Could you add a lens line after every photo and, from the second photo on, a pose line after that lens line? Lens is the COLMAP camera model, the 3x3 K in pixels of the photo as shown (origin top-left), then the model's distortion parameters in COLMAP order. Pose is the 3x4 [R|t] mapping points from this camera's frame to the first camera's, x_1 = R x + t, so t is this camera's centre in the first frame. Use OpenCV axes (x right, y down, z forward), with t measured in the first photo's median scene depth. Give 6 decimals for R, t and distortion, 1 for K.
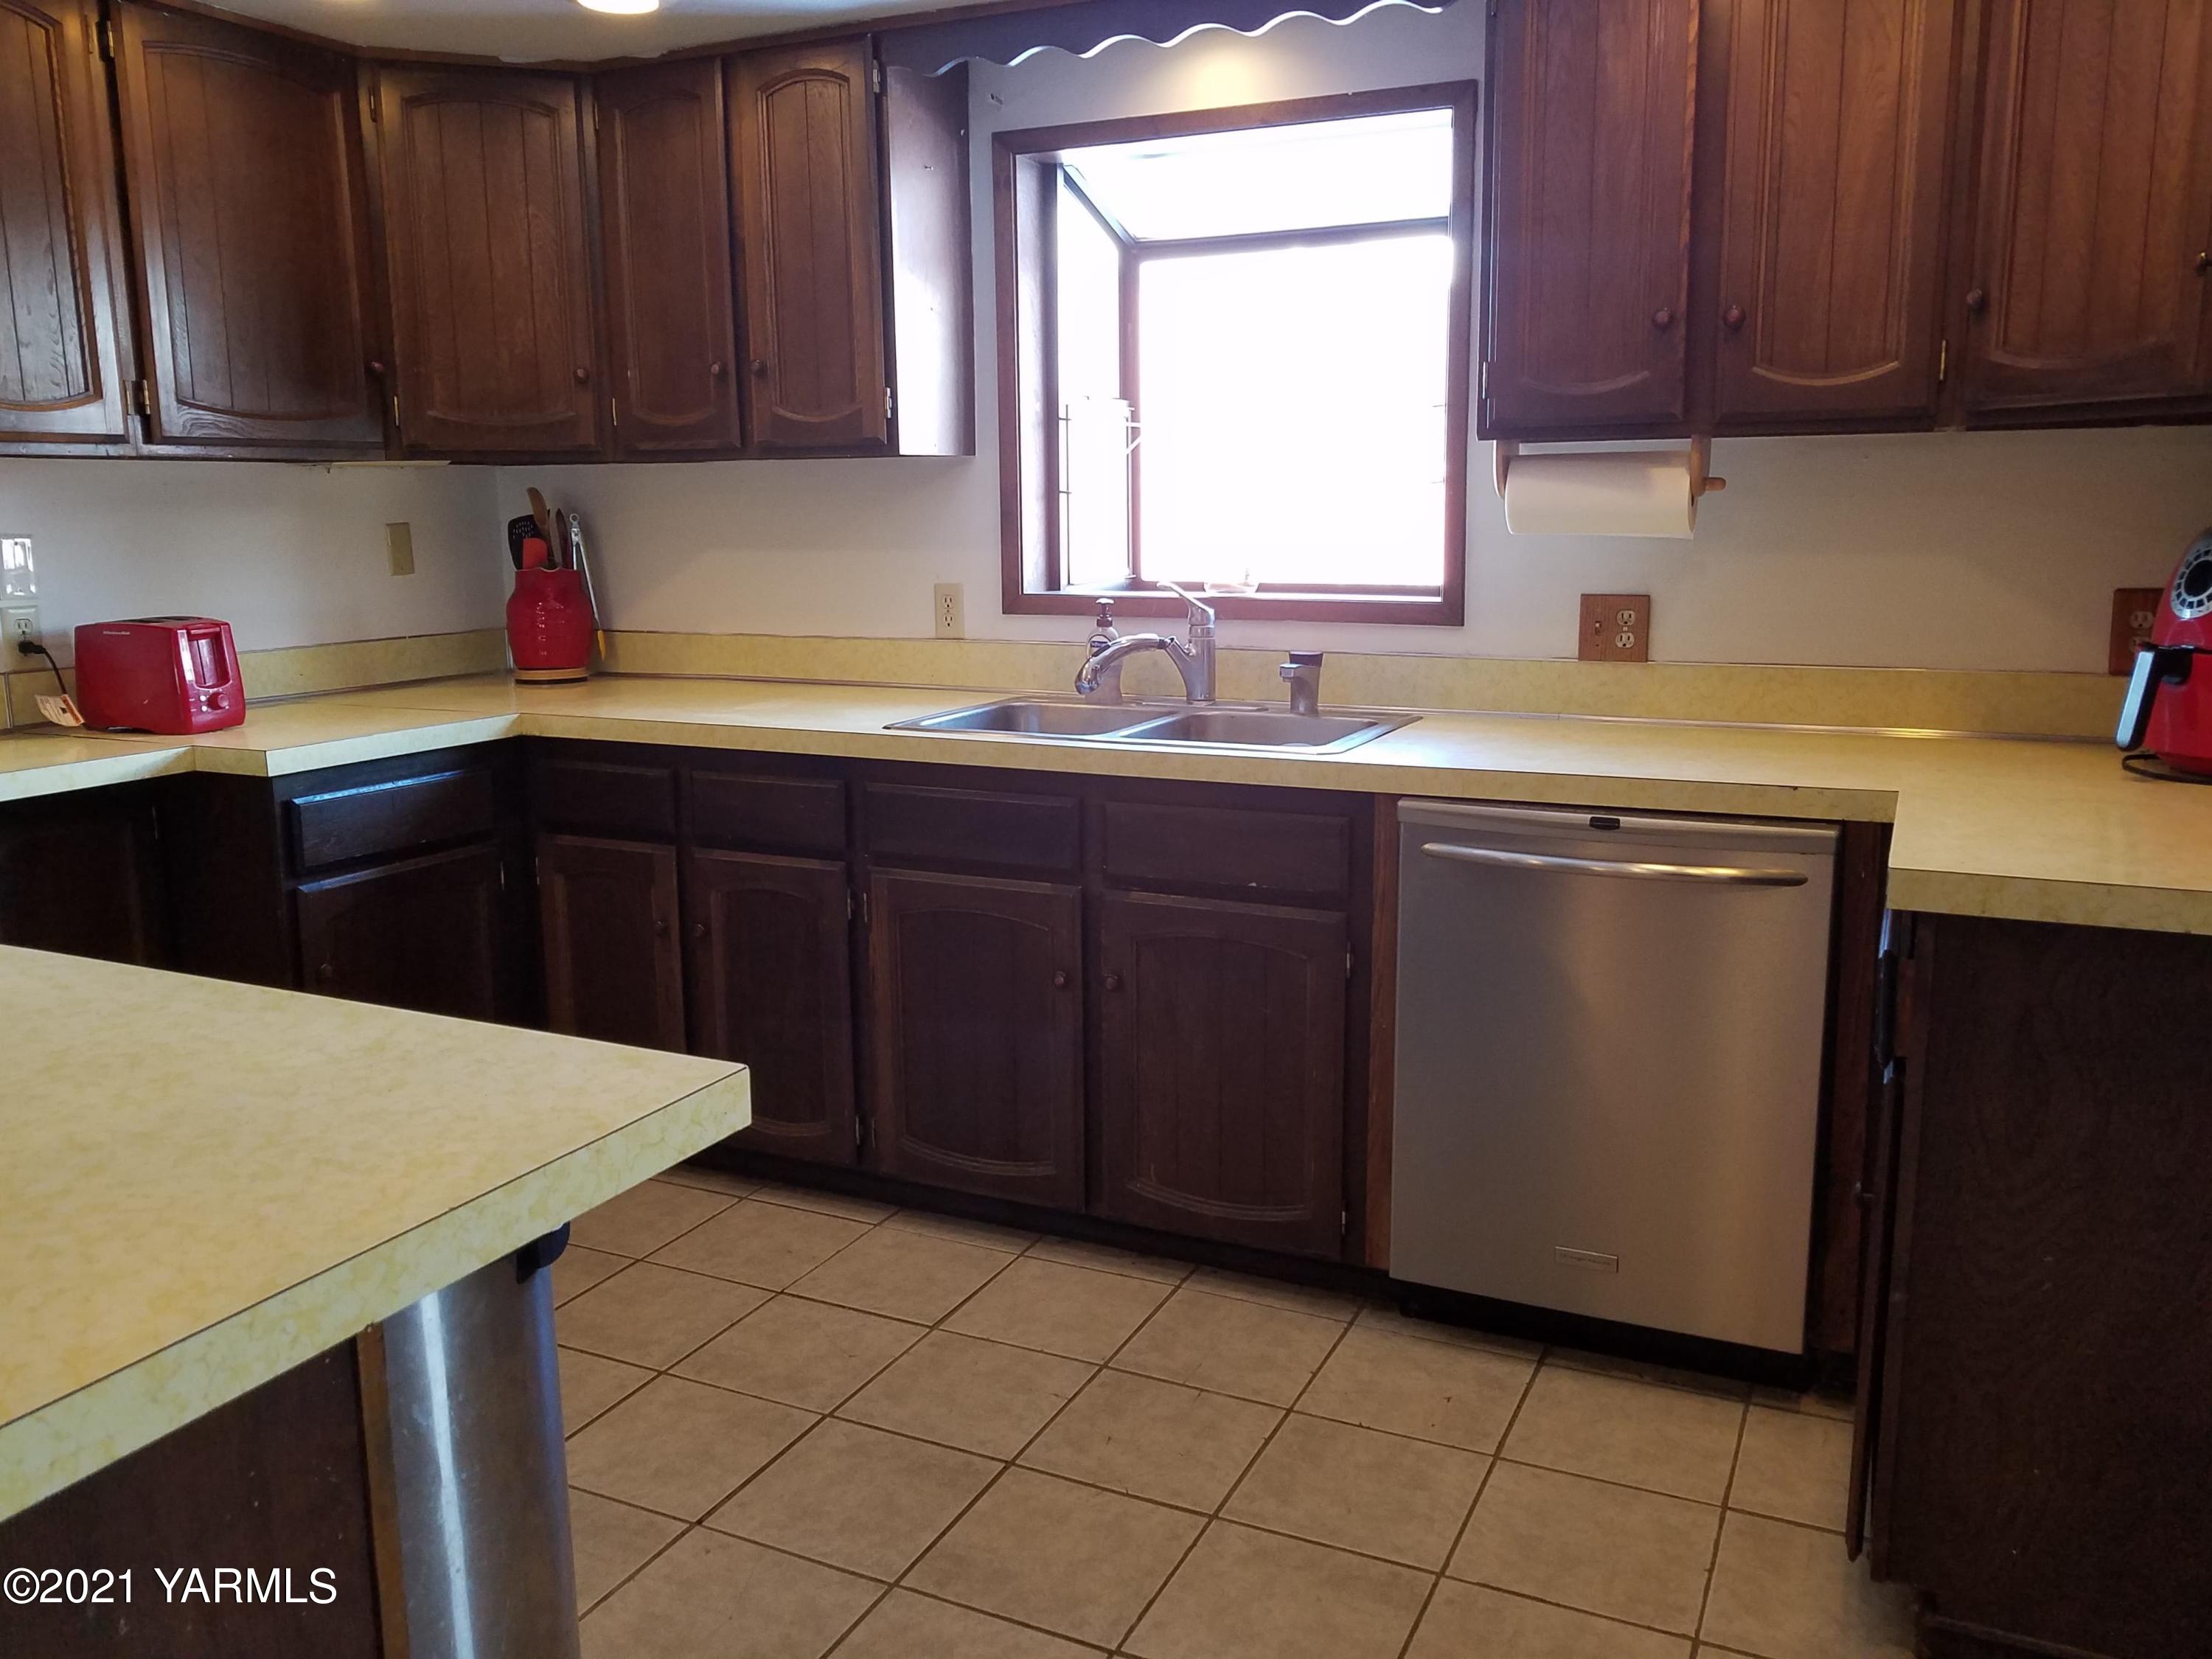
lens RADIAL K [[1700.6, 0, 1104.3], [0, 1700.6, 772.4], [0, 0, 1]] dist [0.013864, -0.000626]
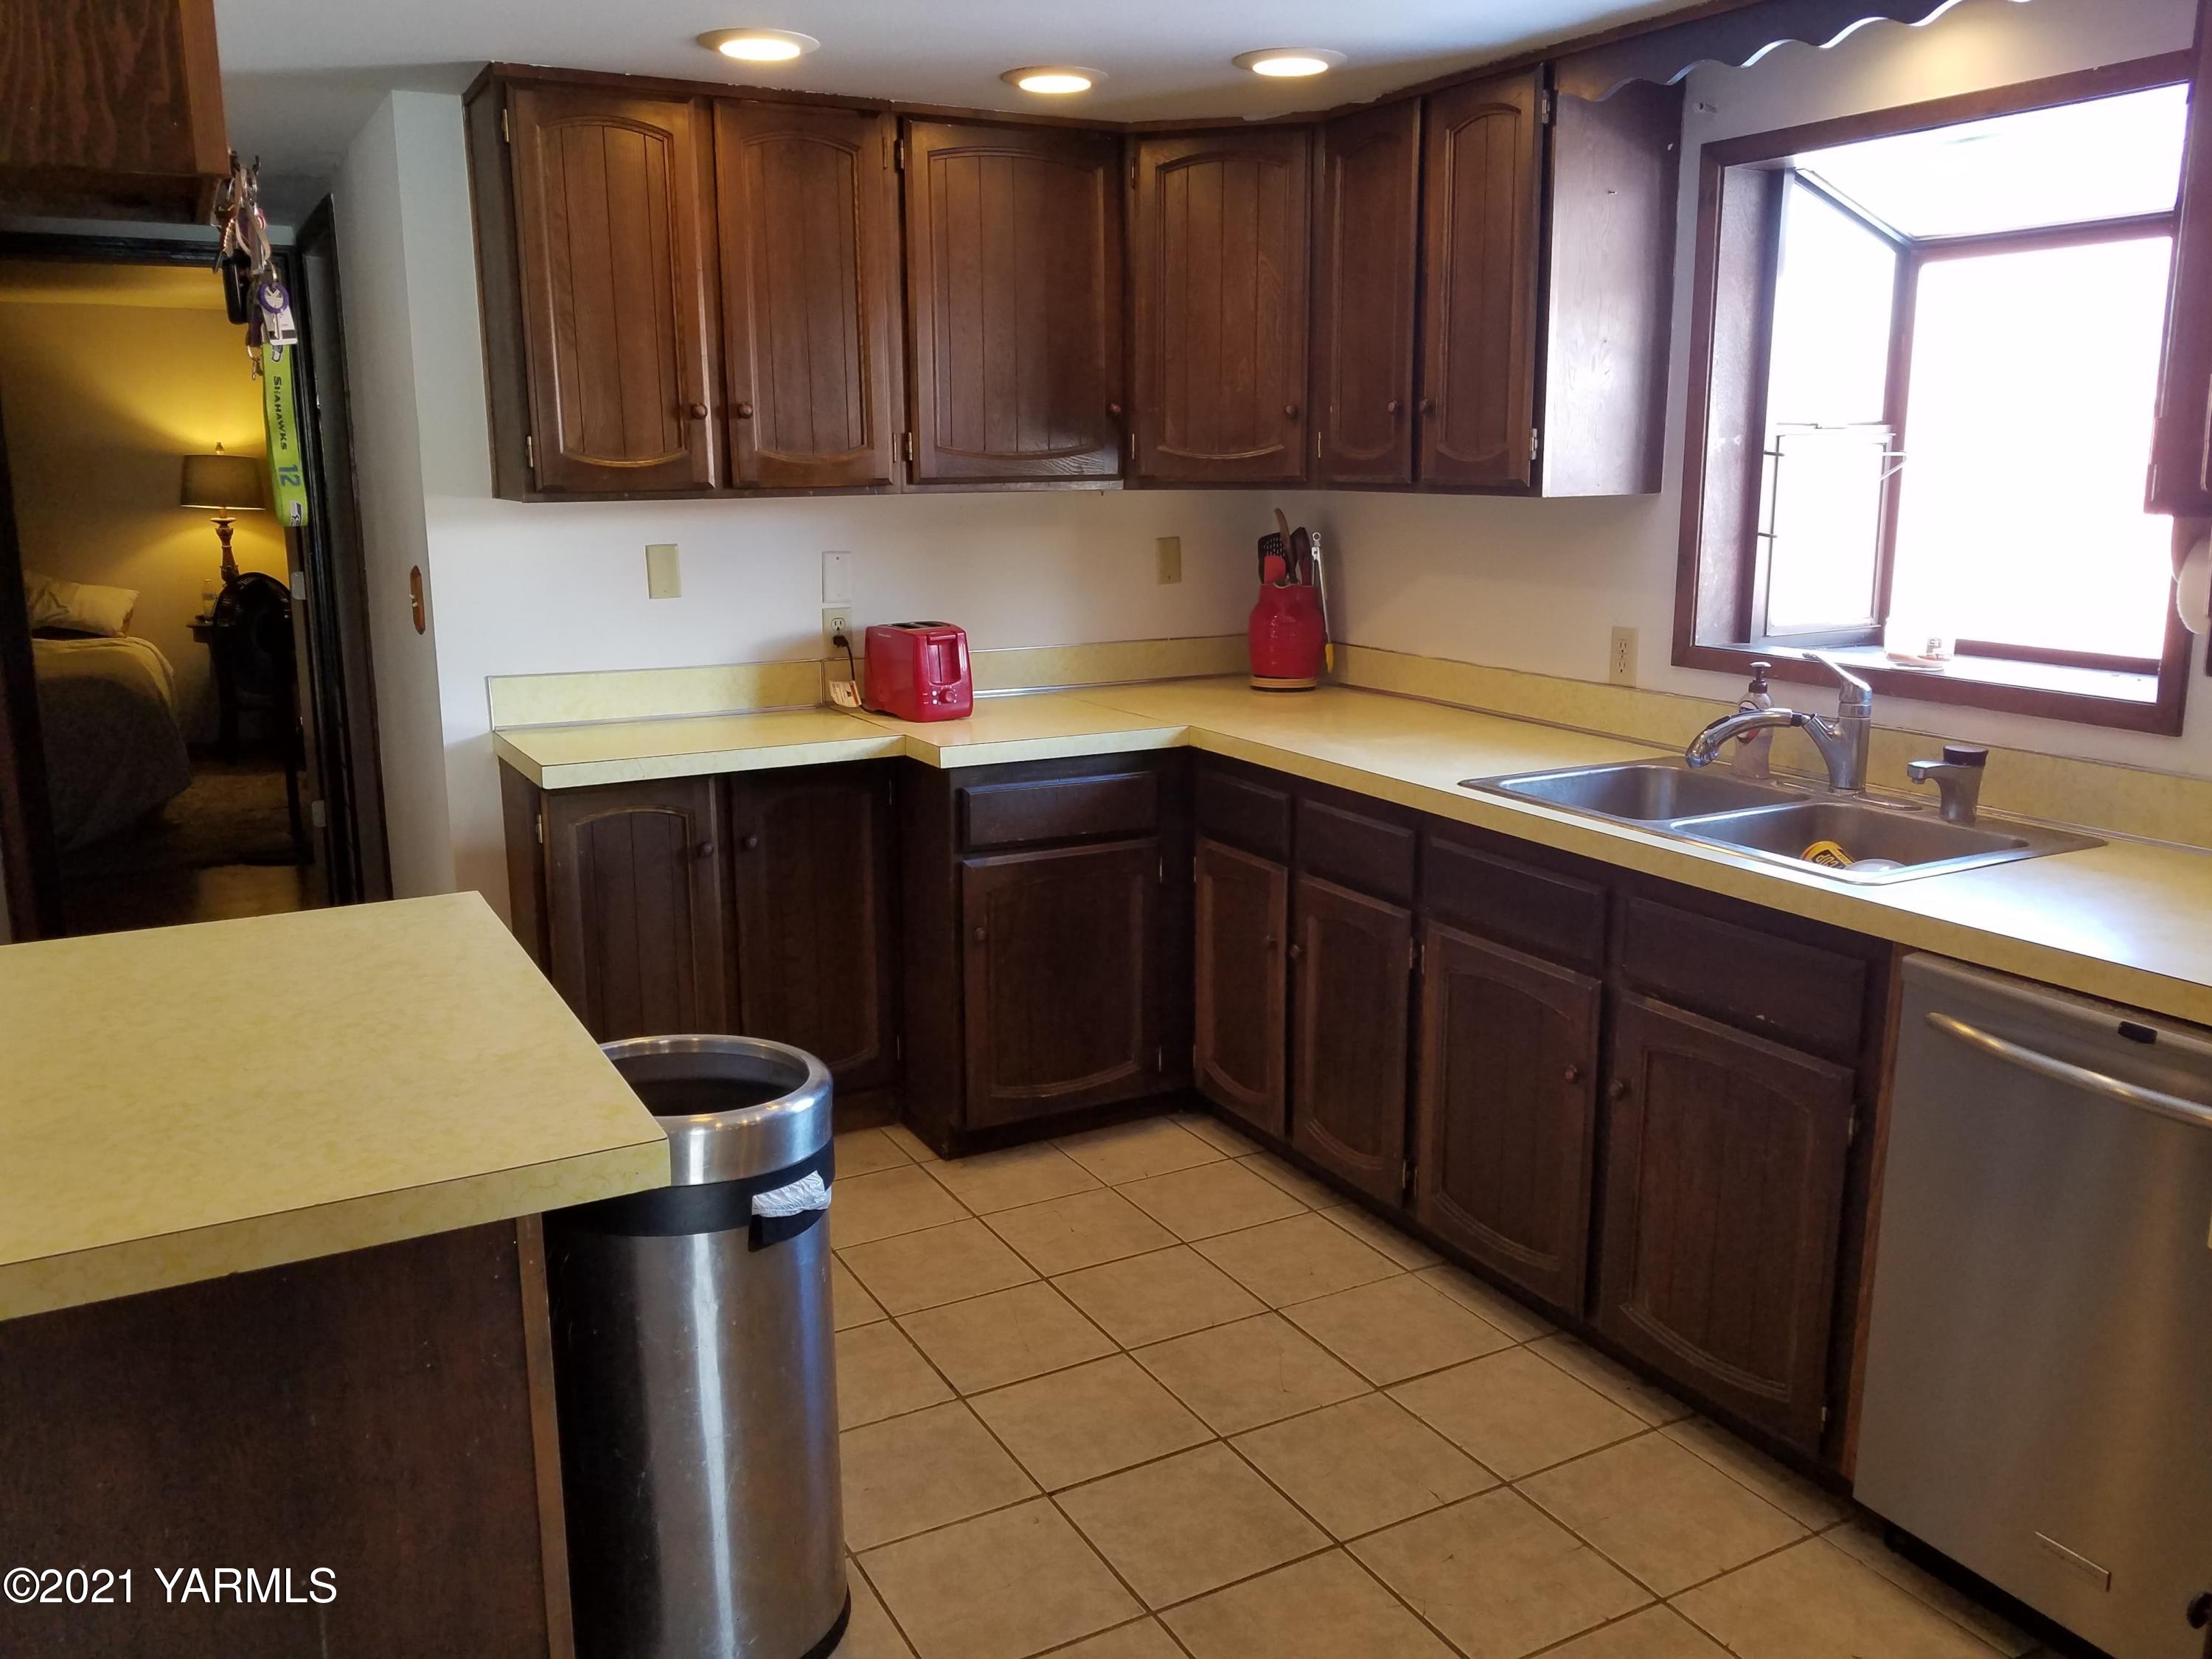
lens RADIAL K [[1723.4, 0, 1137.7], [0, 1723.4, 788.0], [0, 0, 1]] dist [0.000077, -0.008257]
pose [[0.822628, 0.118389, -0.556118, 0.258212], [-0.097862, 0.992967, 0.066627, -0.067735], [0.560095, -0.000387, 0.828428, 0.065250]]
